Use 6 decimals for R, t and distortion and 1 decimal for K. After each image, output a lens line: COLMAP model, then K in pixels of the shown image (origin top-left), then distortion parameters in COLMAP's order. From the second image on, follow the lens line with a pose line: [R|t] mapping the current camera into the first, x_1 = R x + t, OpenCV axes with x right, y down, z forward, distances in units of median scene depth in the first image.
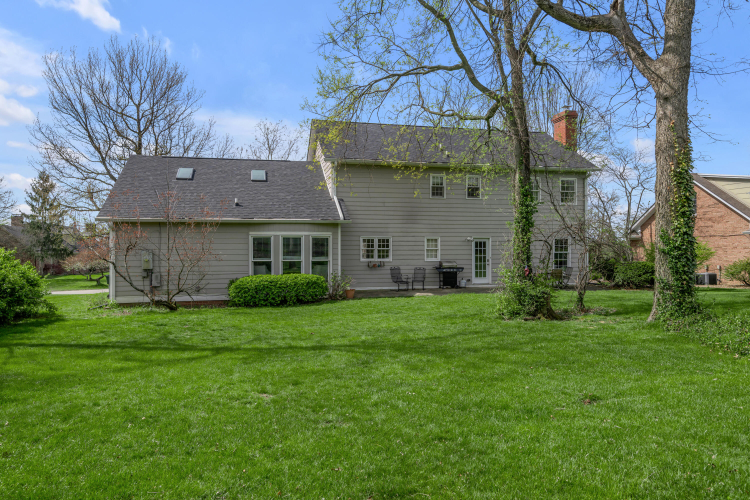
lens RADIAL K [[527.7, 0, 375.0], [0, 527.7, 250.0], [0, 0, 1]] dist [-0.016964, 0.005696]
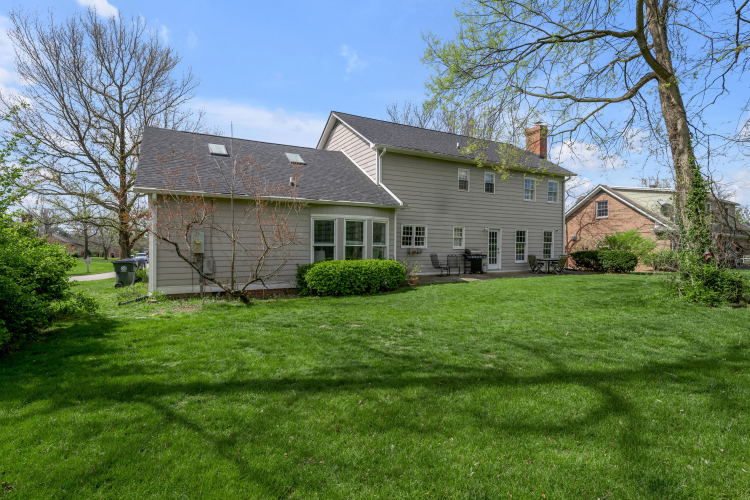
lens RADIAL K [[388.8, 0, 375.0], [0, 388.8, 250.0], [0, 0, 1]] dist [-0.002759, -0.000813]
pose [[0.965806, 0.008897, 0.259114, -0.270733], [-0.011824, 0.999883, 0.009743, 0.018291], [-0.258997, -0.012474, 0.965798, 0.277880]]
